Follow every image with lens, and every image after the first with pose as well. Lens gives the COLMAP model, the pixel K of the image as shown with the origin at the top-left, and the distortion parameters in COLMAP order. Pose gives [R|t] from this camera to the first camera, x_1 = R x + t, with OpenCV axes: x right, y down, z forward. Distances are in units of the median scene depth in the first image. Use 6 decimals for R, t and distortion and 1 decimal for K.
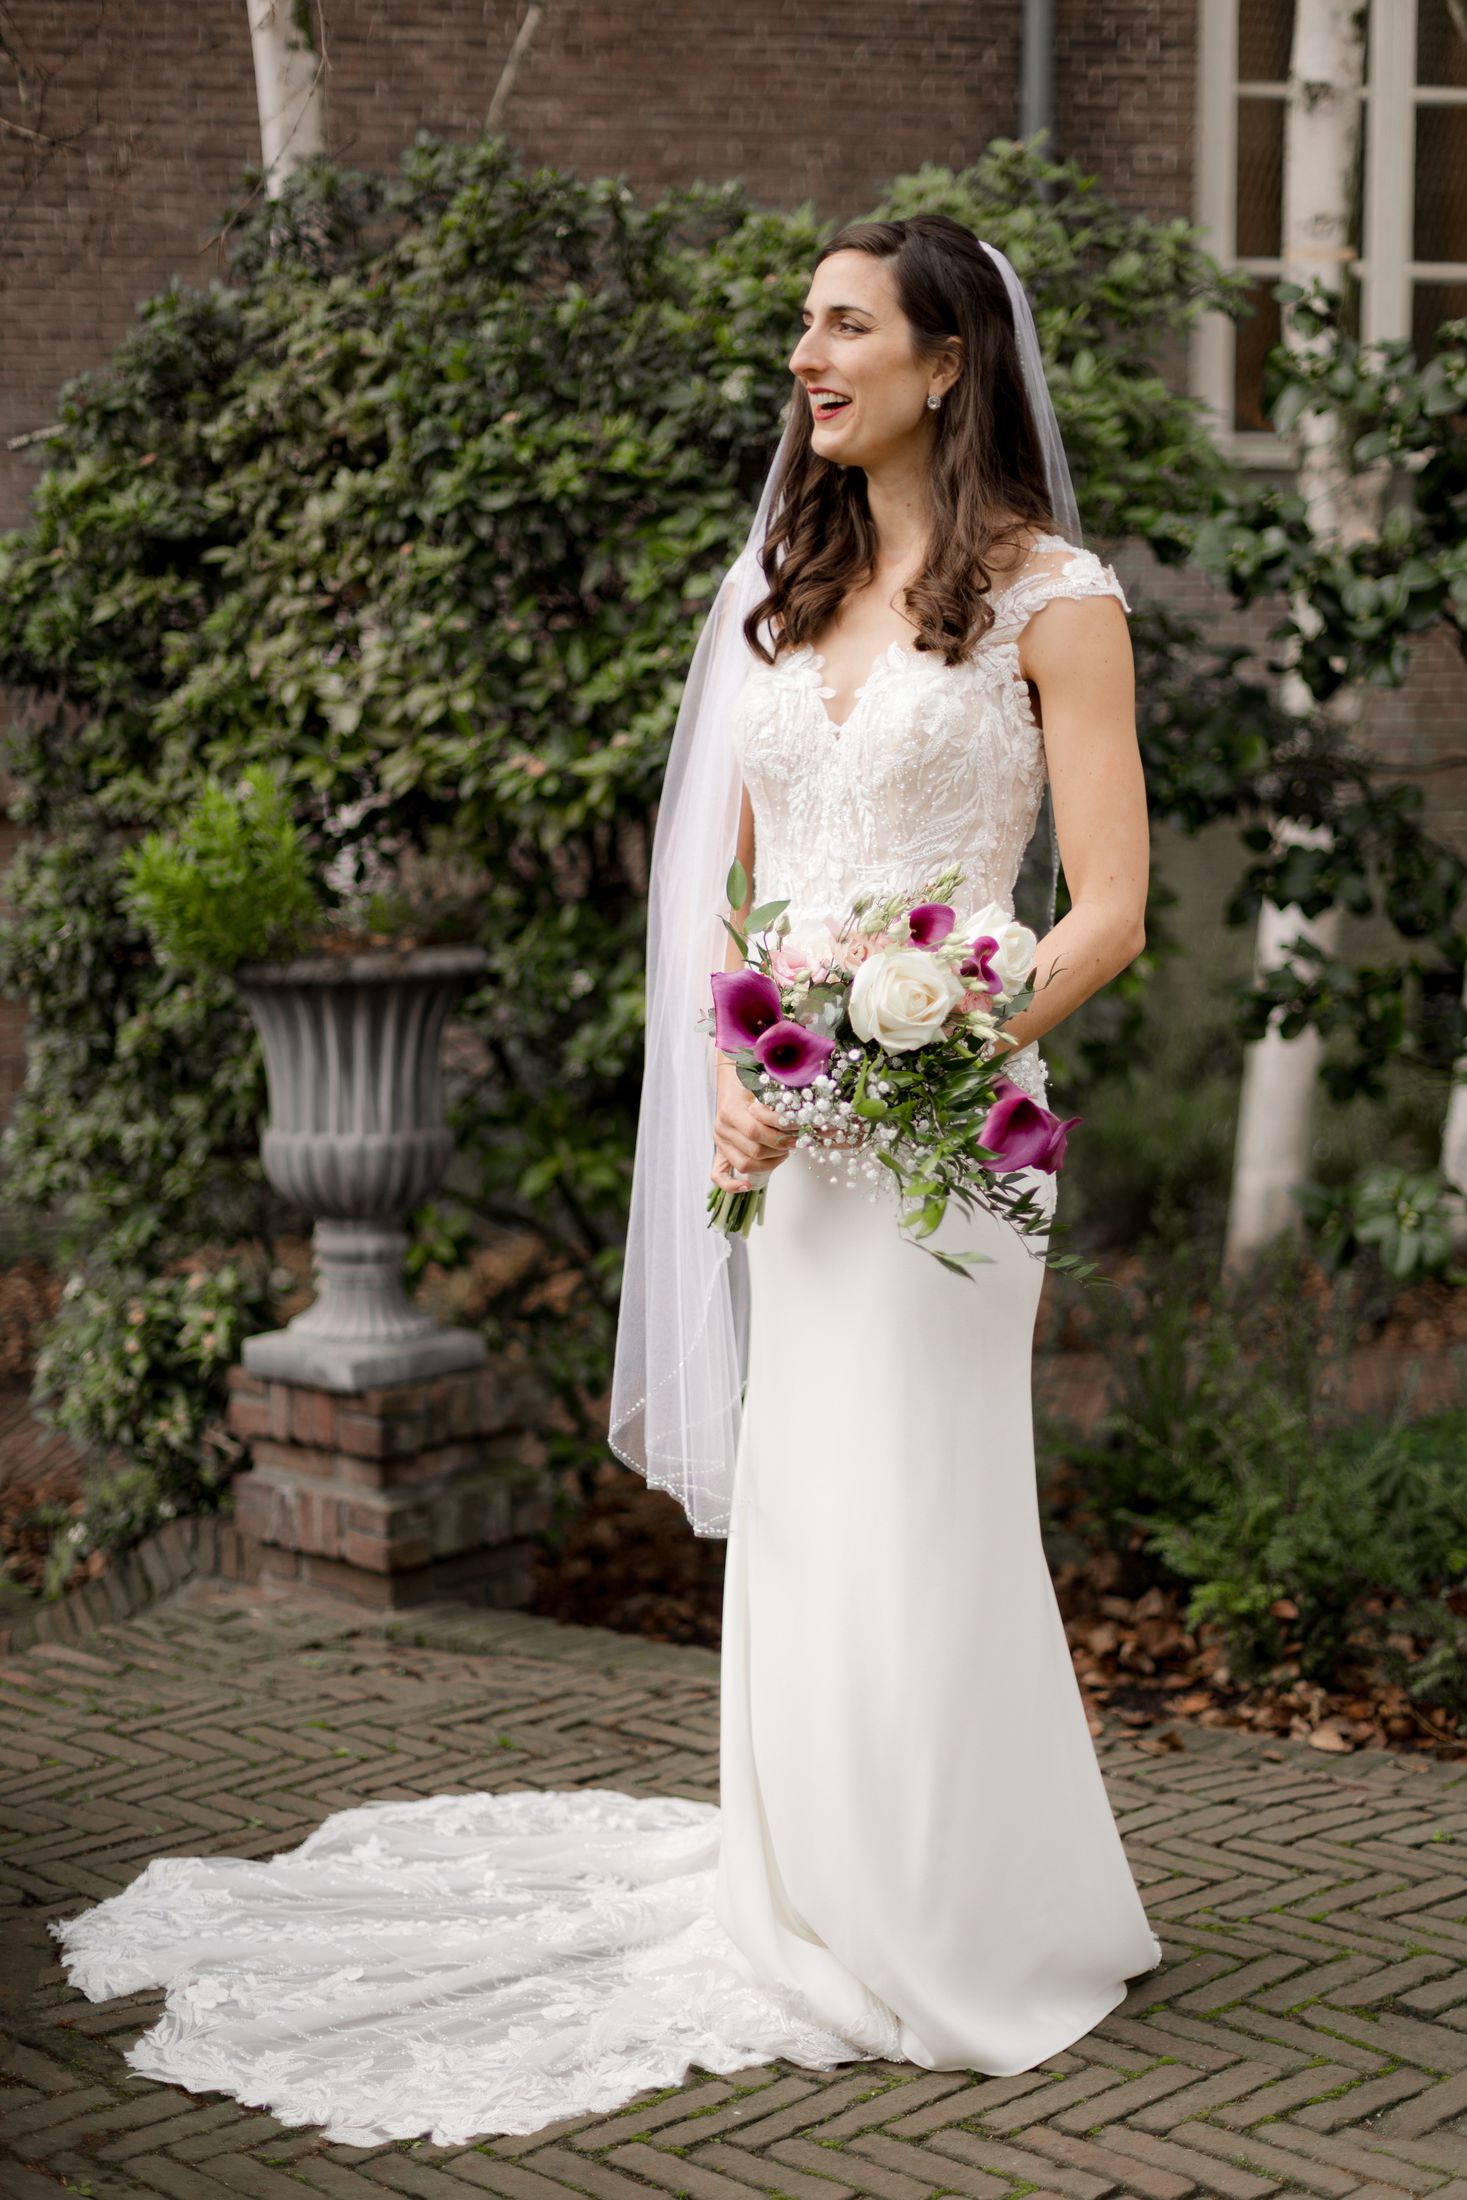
lens RADIAL K [[3345.5, 0, 694.5], [0, 3345.5, 1117.5], [0, 0, 1]] dist [-0.019063, 0.020803]
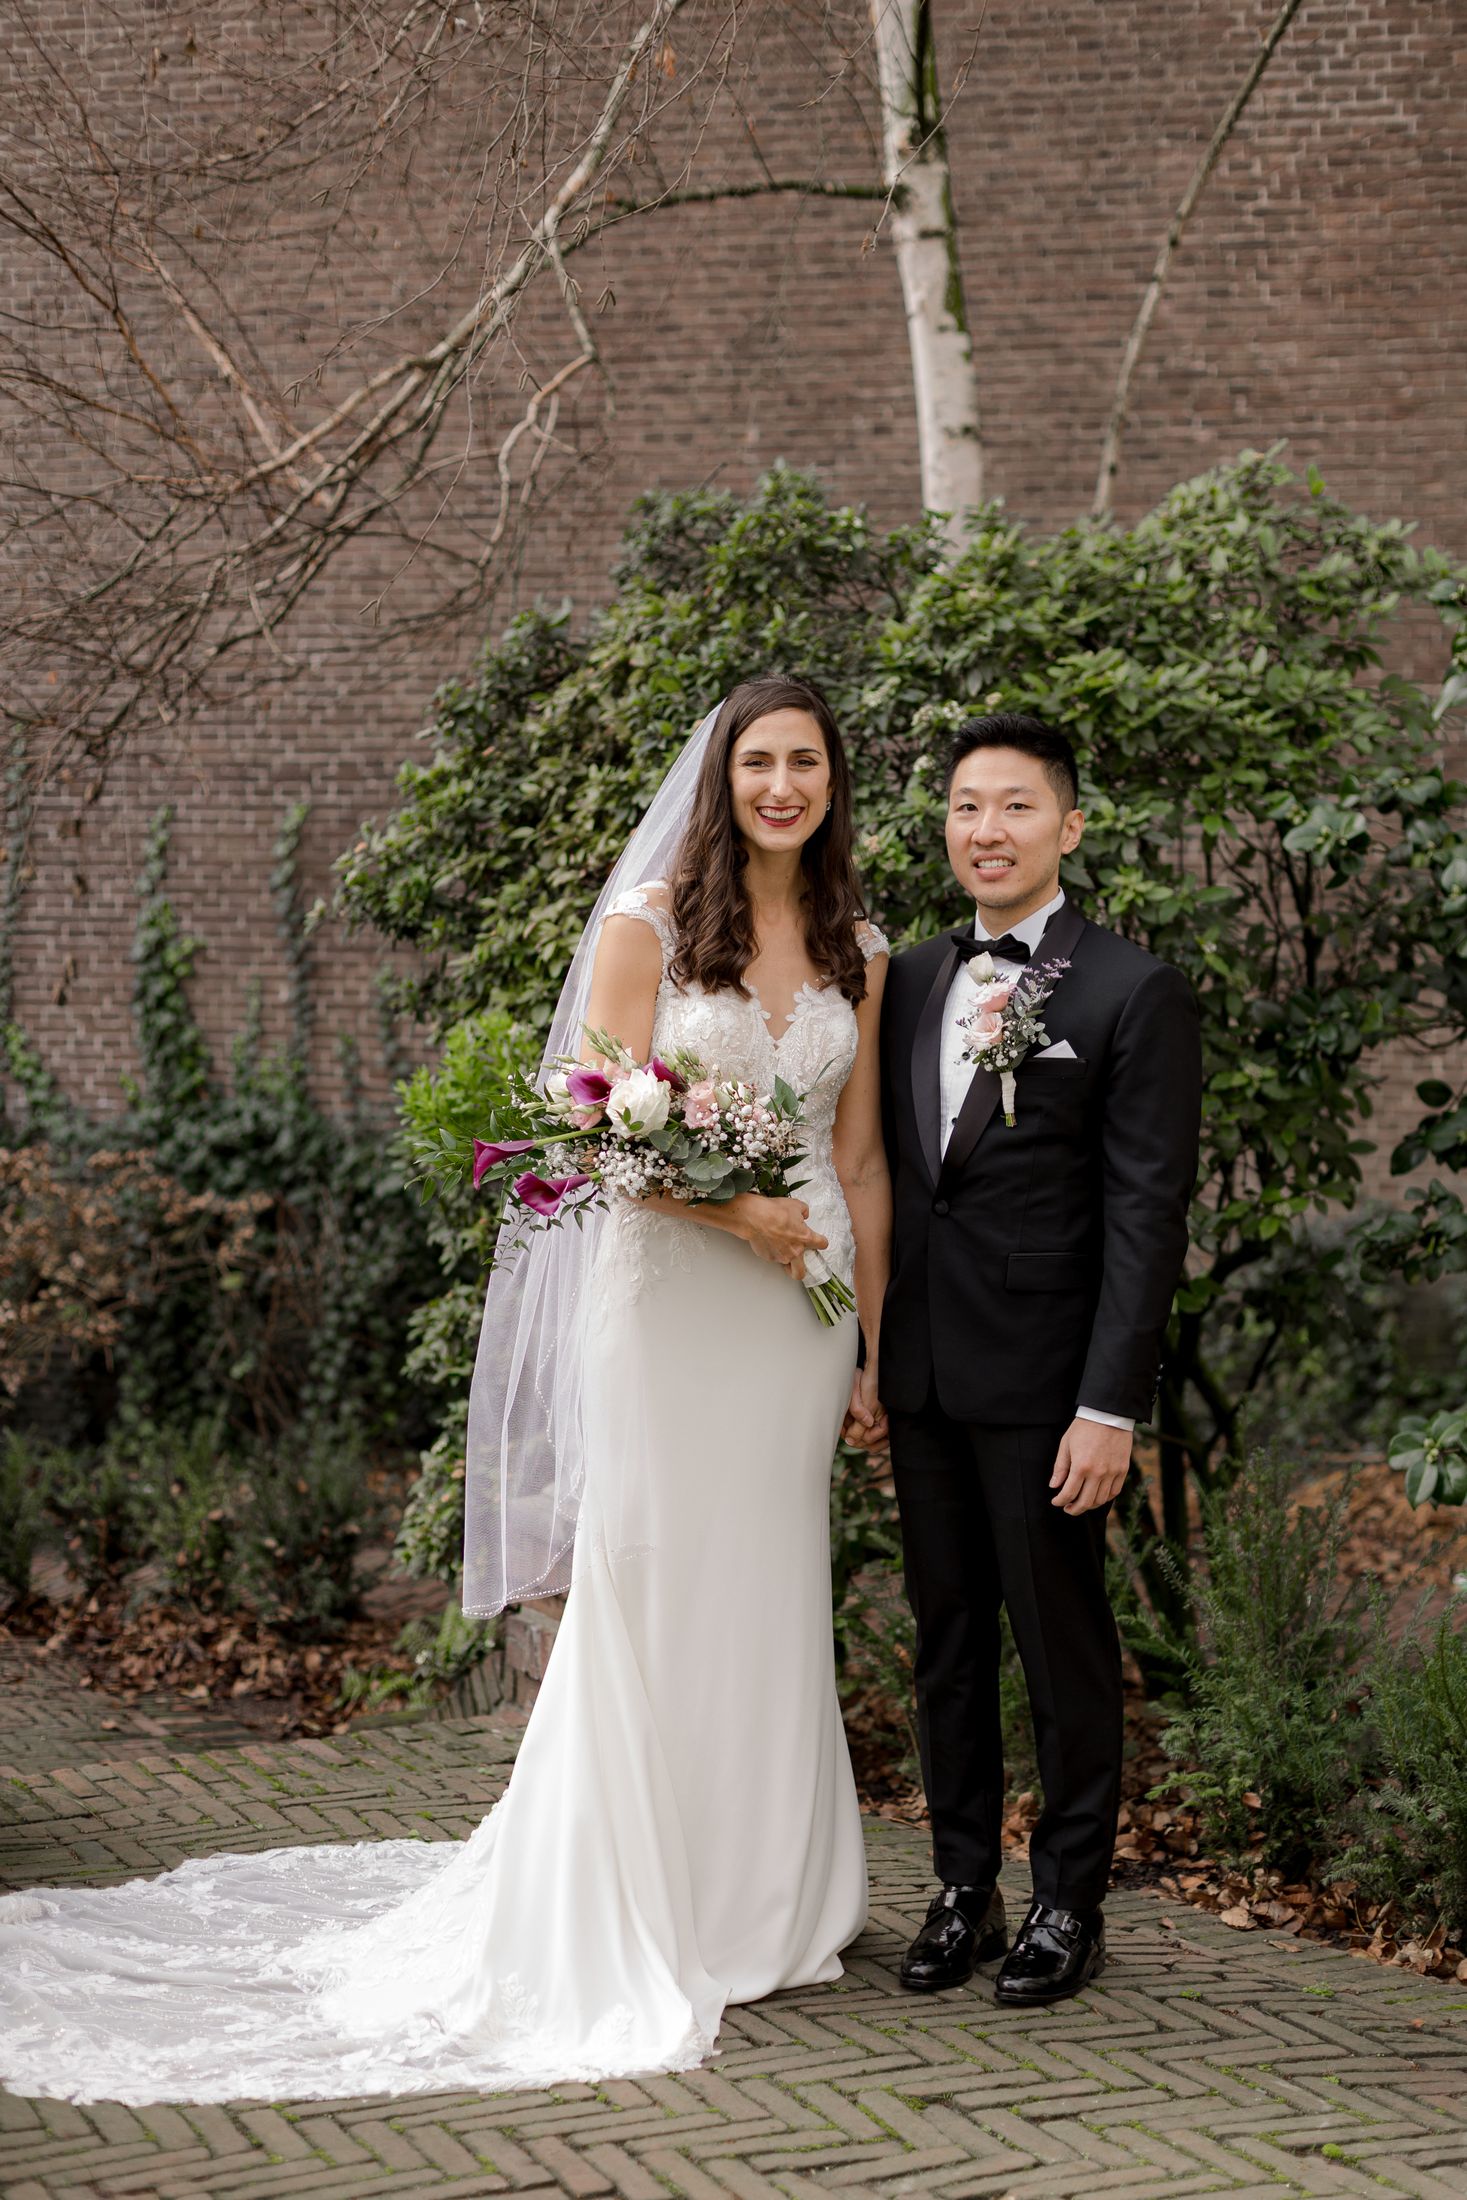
lens RADIAL K [[3583.6, 0, 733.5], [0, 3583.6, 1100.0], [0, 0, 1]] dist [0.006717, 0.060030]
pose [[0.932890, 0.026274, -0.359203, 0.406152], [-0.047713, 0.997561, -0.050949, -0.012957], [0.356988, 0.064668, 0.931868, -0.161148]]
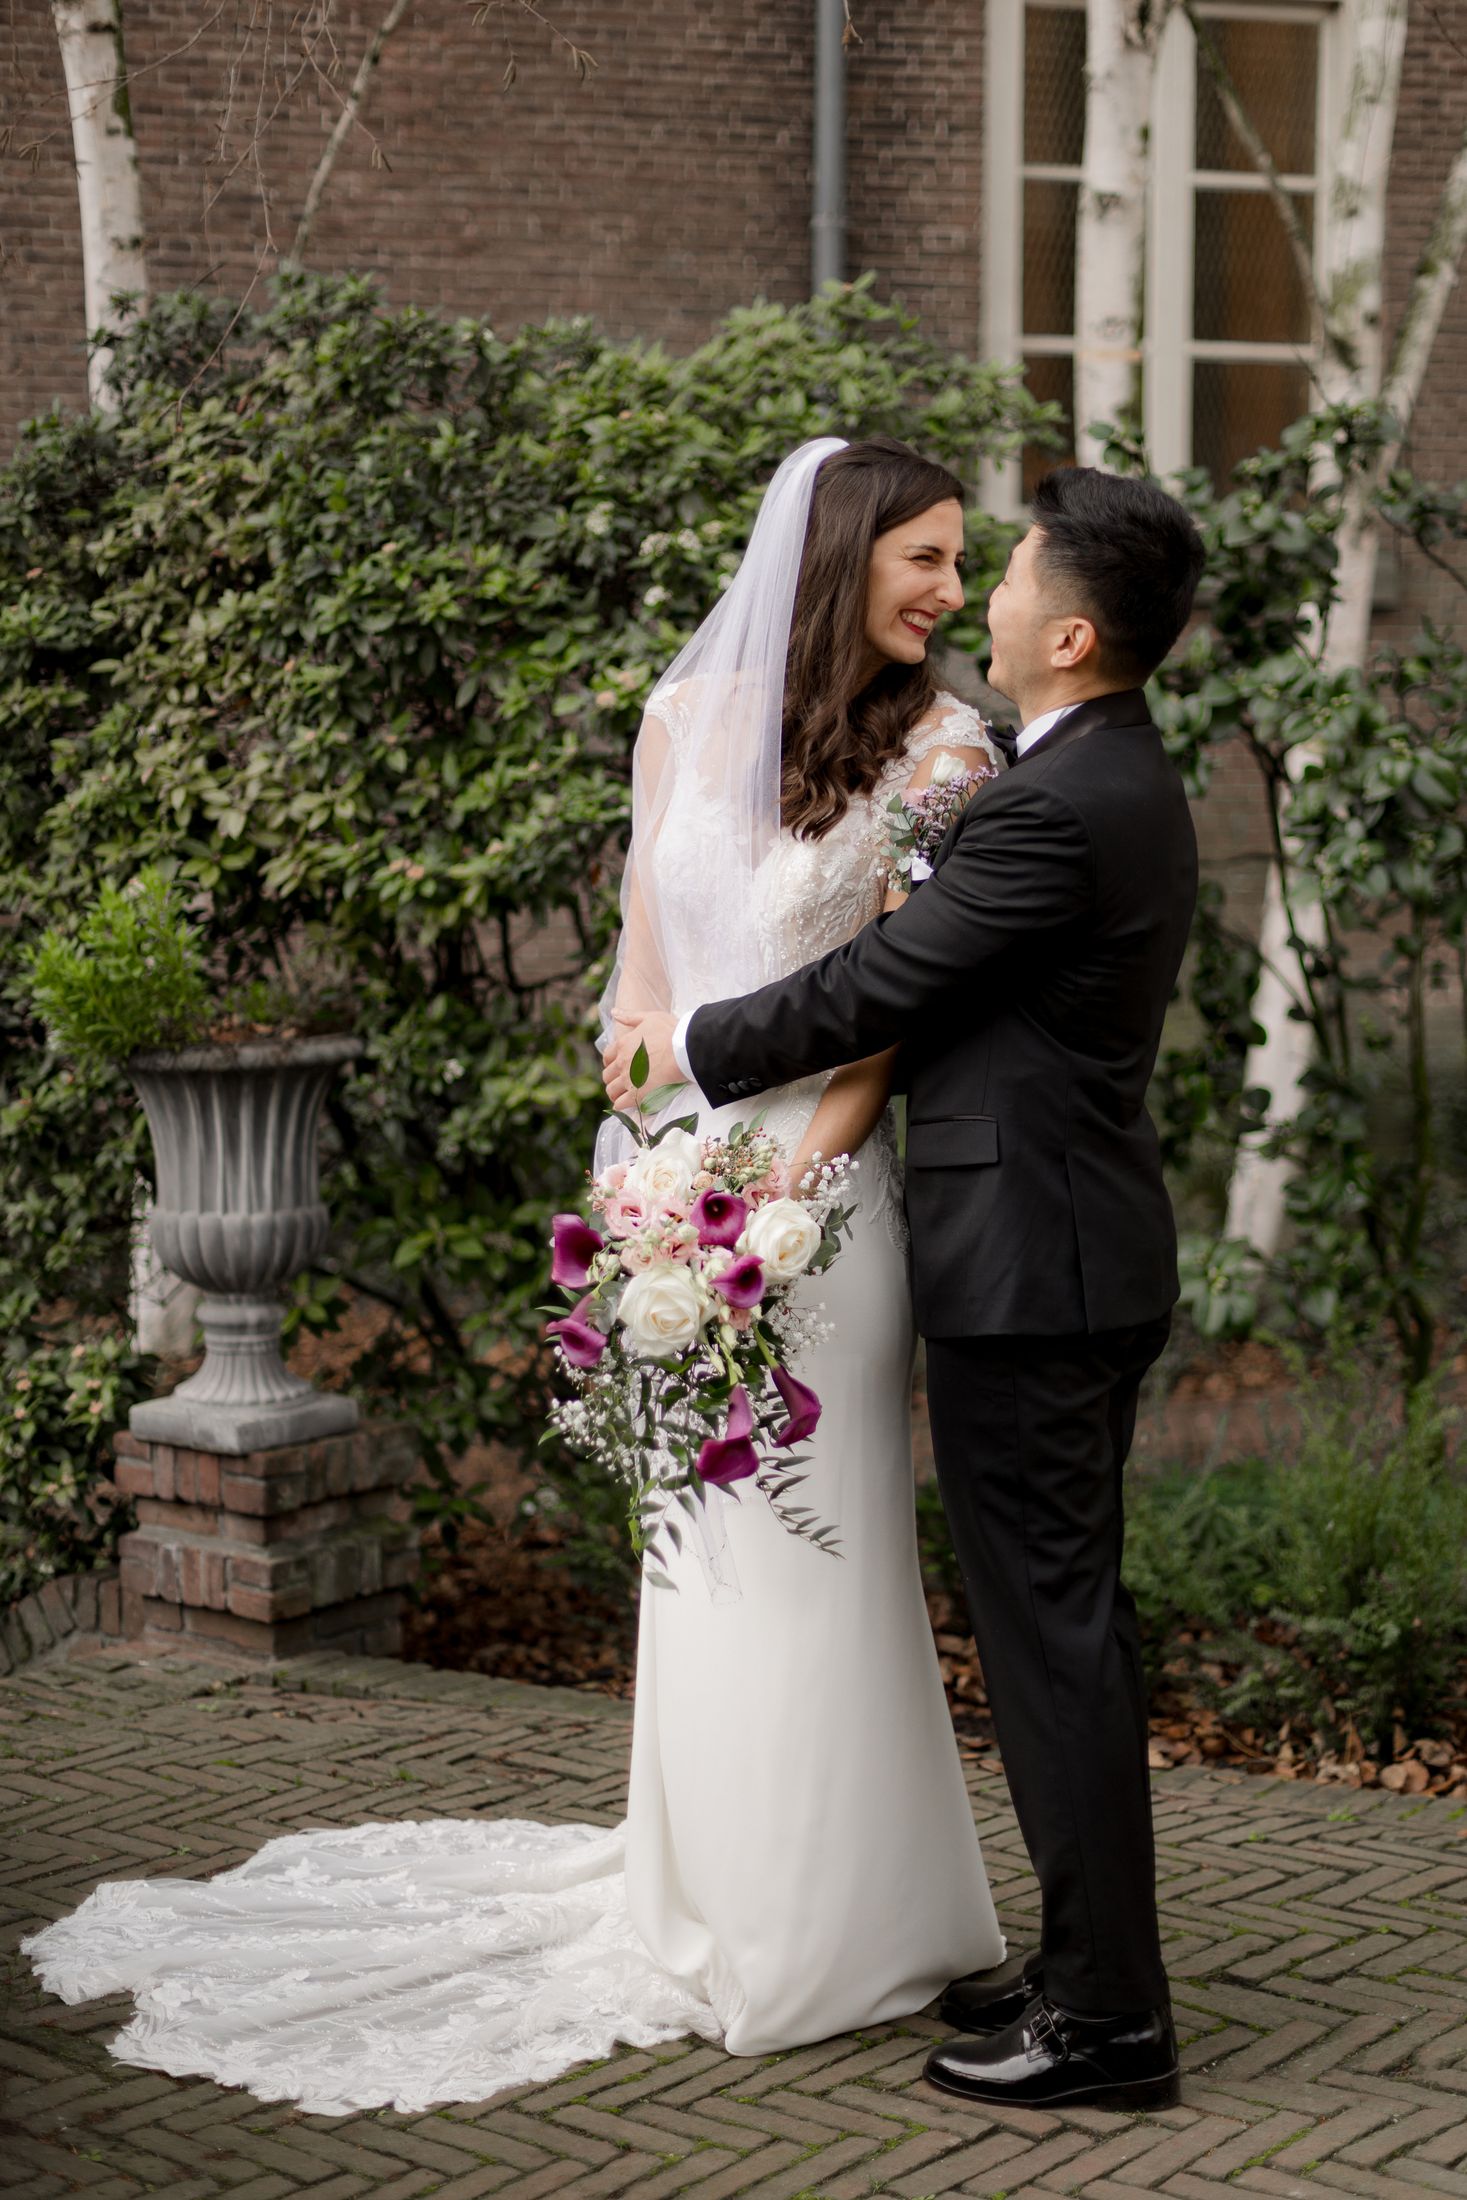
lens RADIAL K [[3530.5, 0, 733.5], [0, 3530.5, 1100.0], [0, 0, 1]] dist [0.007113, -0.088197]
pose [[0.996251, -0.003717, 0.086431, -0.042982], [0.005222, 0.999838, -0.017198, -0.010583], [-0.086353, 0.017585, 0.996109, -0.139282]]
